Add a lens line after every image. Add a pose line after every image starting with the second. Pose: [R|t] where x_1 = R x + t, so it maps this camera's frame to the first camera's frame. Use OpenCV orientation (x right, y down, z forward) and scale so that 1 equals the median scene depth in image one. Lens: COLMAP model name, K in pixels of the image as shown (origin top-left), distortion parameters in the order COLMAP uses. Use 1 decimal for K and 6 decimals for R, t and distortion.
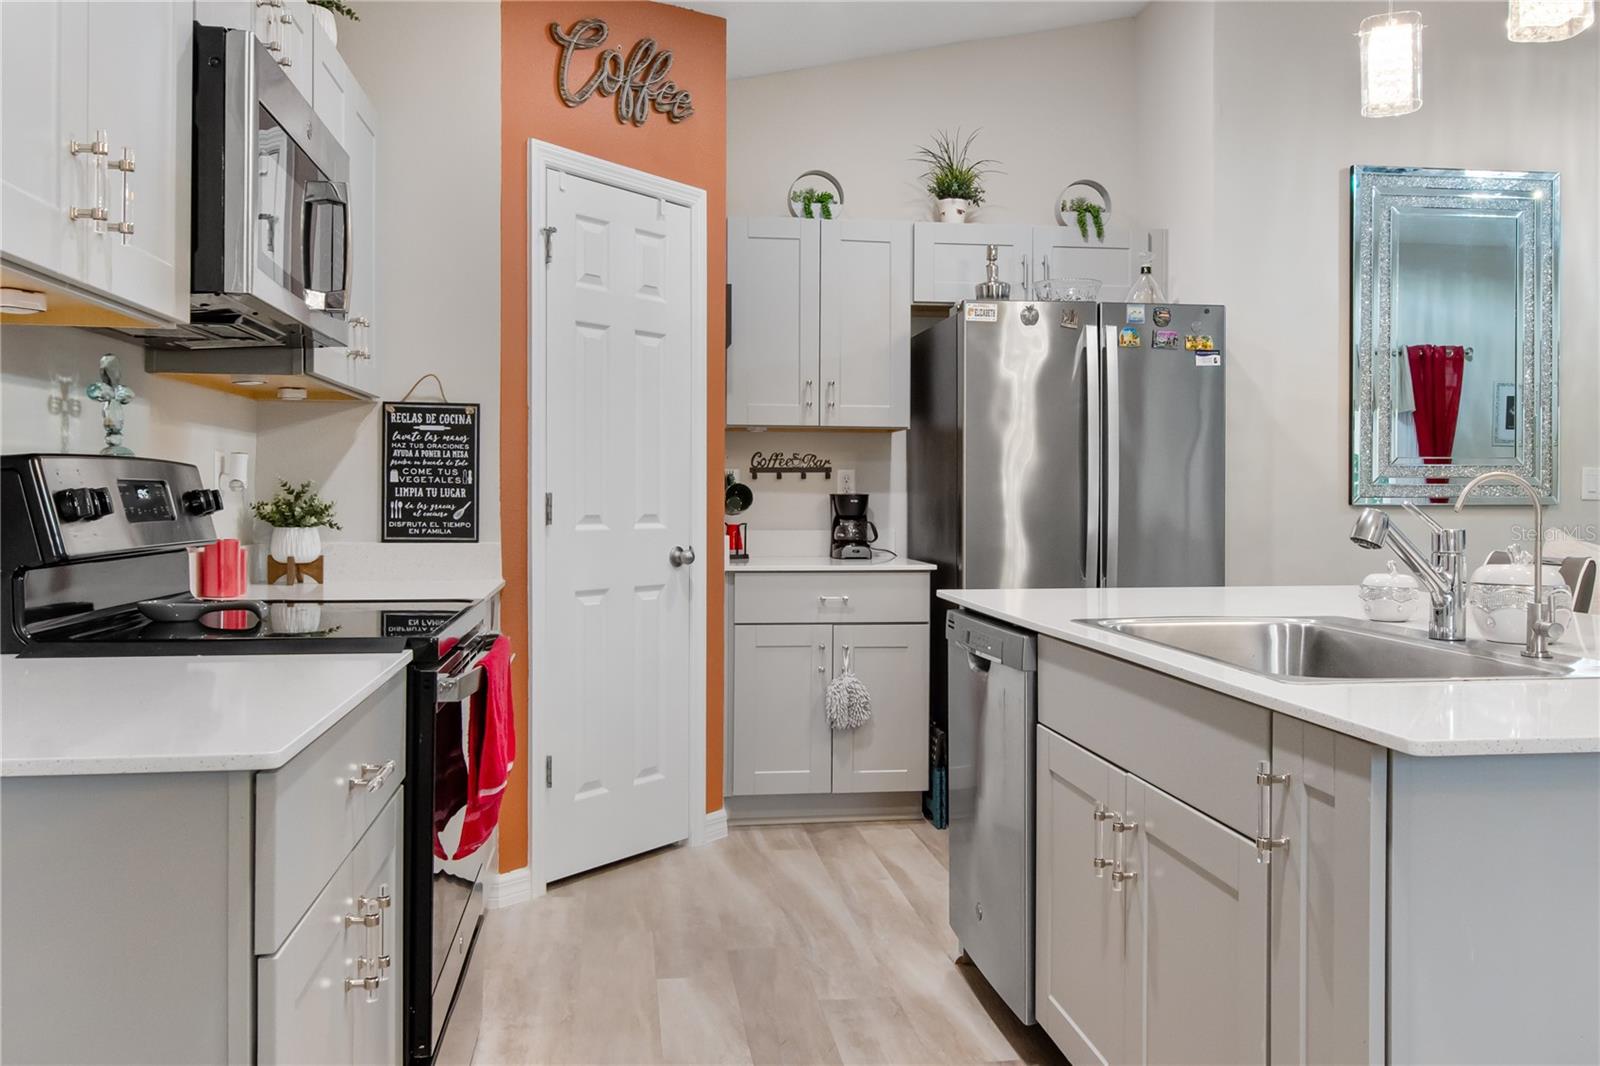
lens RADIAL K [[1282.1, 0, 803.8], [0, 1282.1, 505.7], [0, 0, 1]] dist [0.002536, -0.001301]
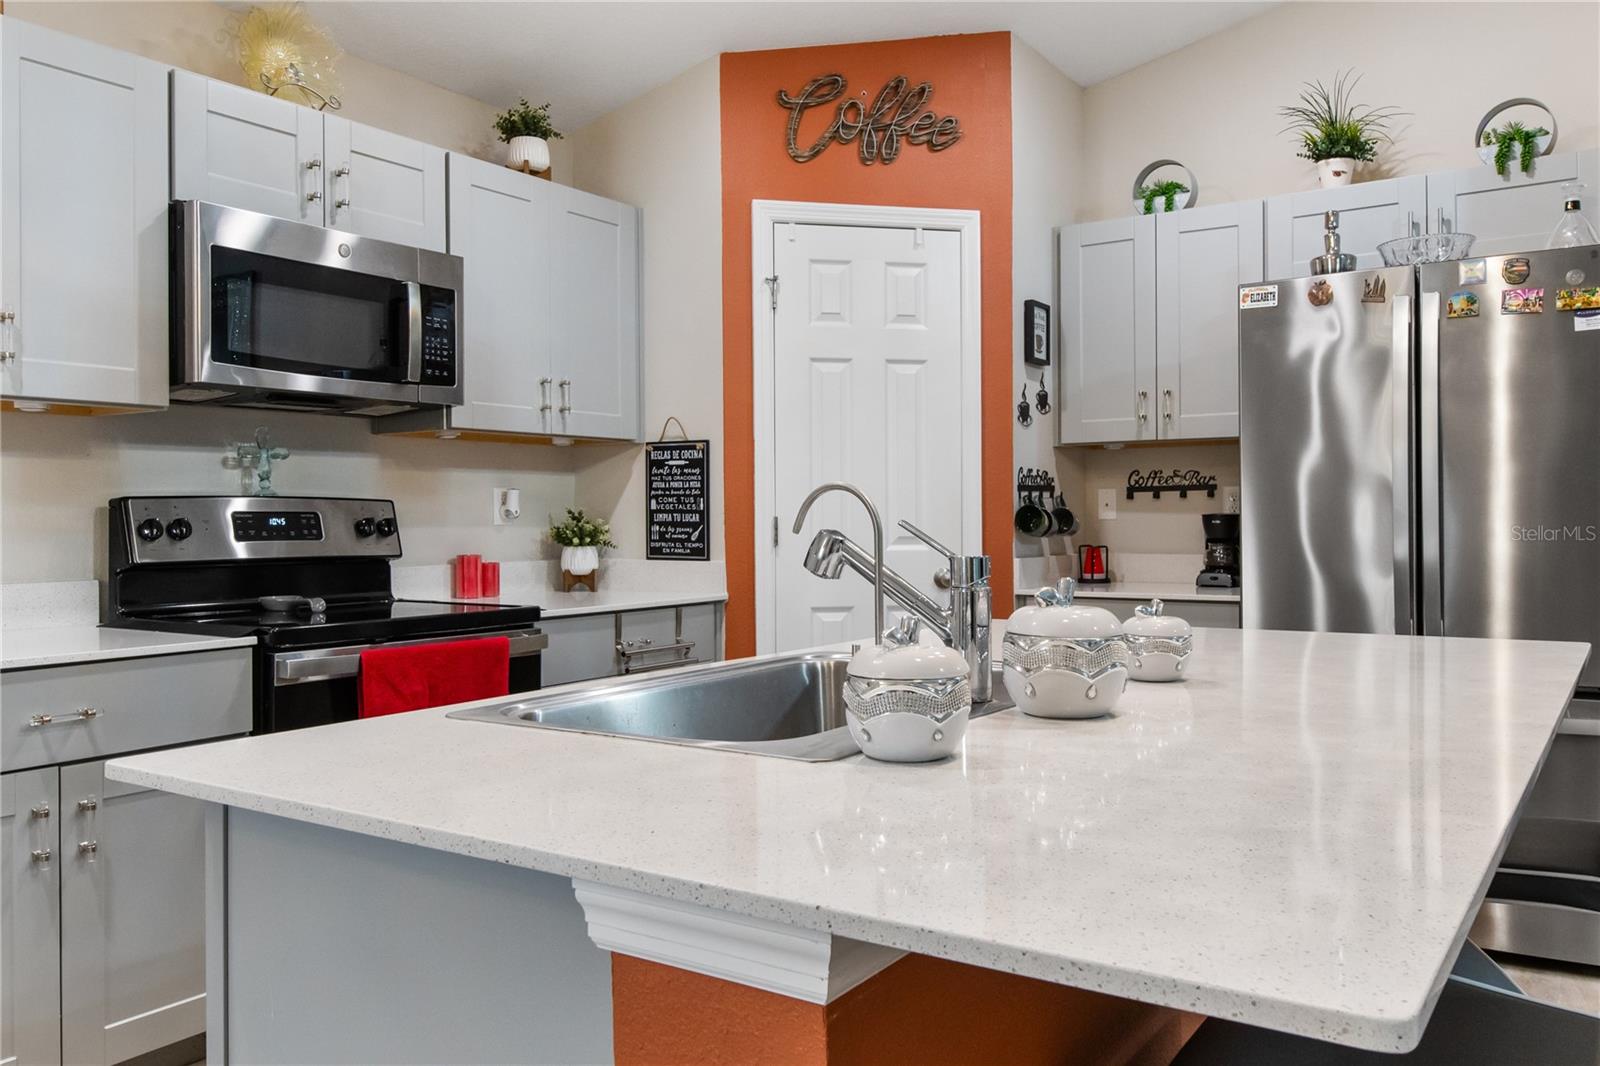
lens RADIAL K [[1243.1, 0, 803.3], [0, 1243.1, 521.3], [0, 0, 1]] dist [0.005918, -0.005339]
pose [[0.741089, -0.007570, -0.671364, 0.558150], [0.003441, 0.999966, -0.007477, 0.002033], [0.671398, 0.003231, 0.741090, 0.232736]]
